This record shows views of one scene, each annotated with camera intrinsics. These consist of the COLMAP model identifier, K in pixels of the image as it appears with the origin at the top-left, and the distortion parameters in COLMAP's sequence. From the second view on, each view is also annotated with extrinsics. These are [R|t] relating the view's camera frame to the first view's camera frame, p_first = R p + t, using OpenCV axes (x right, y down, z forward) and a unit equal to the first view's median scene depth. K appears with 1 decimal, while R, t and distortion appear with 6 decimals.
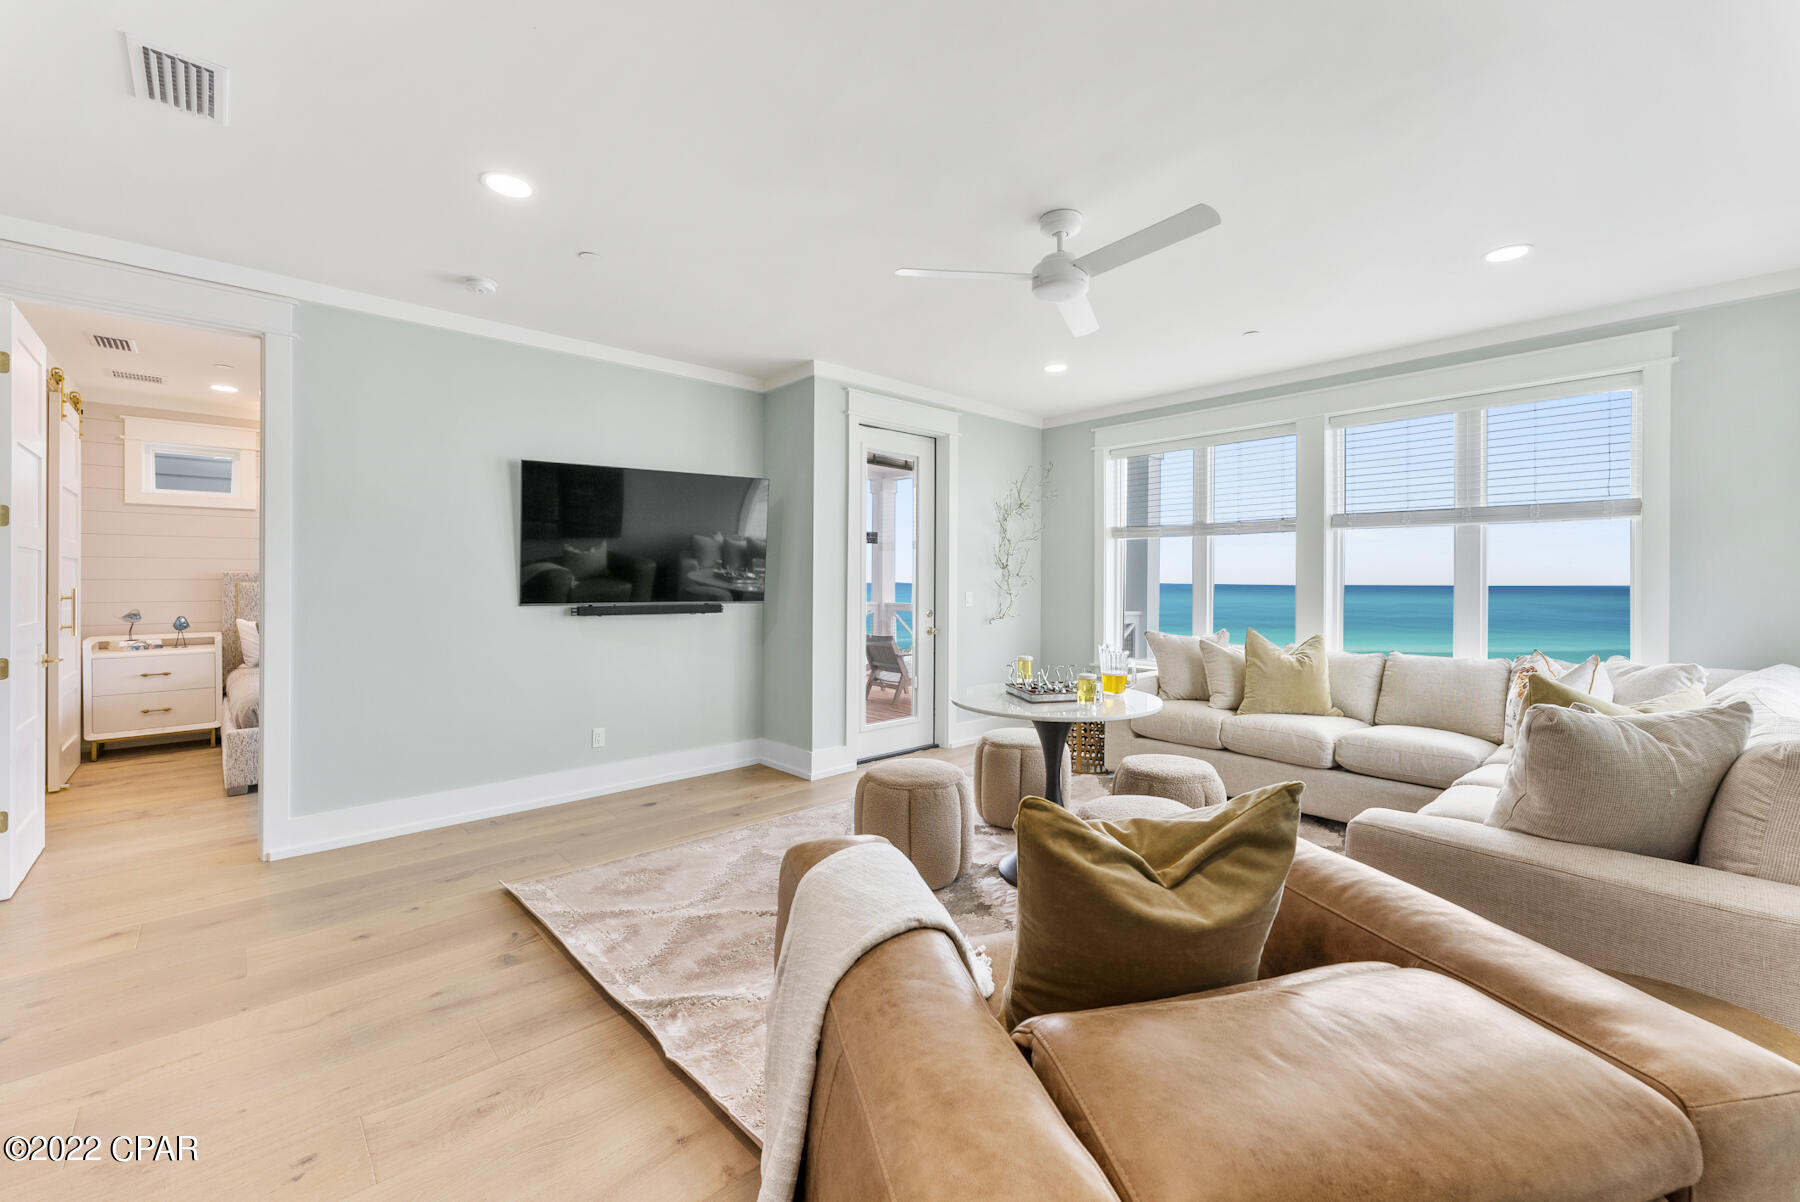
lens RADIAL K [[719.2, 0, 902.5], [0, 719.2, 582.5], [0, 0, 1]] dist [-0.000073, 0.000020]
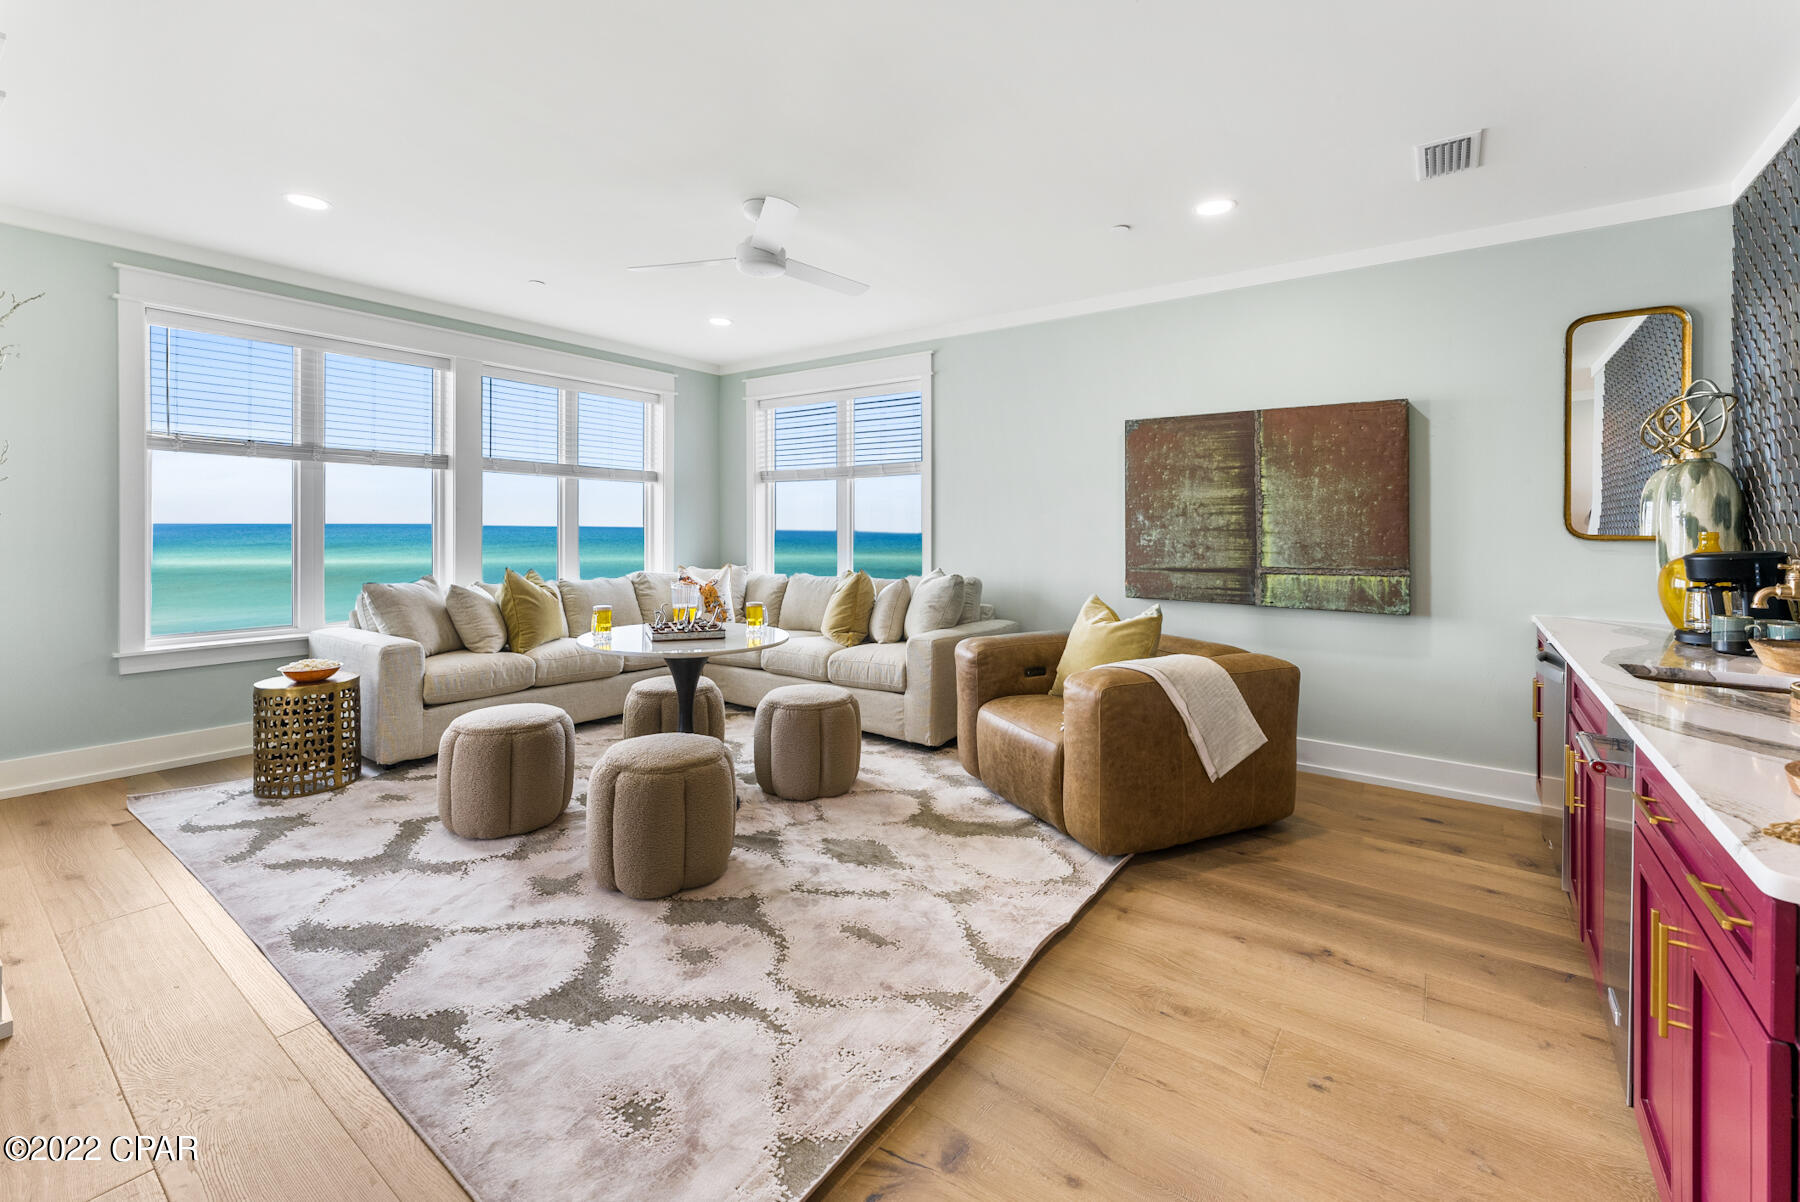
lens RADIAL K [[750.7, 0, 902.4], [0, 750.7, 529.2], [0, 0, 1]] dist [0.000231, 0.000044]
pose [[-0.183395, -0.006503, 0.983018, -0.660933], [-0.004129, 0.999974, 0.005845, 0.000907], [-0.983031, -0.002987, -0.183417, 0.665683]]
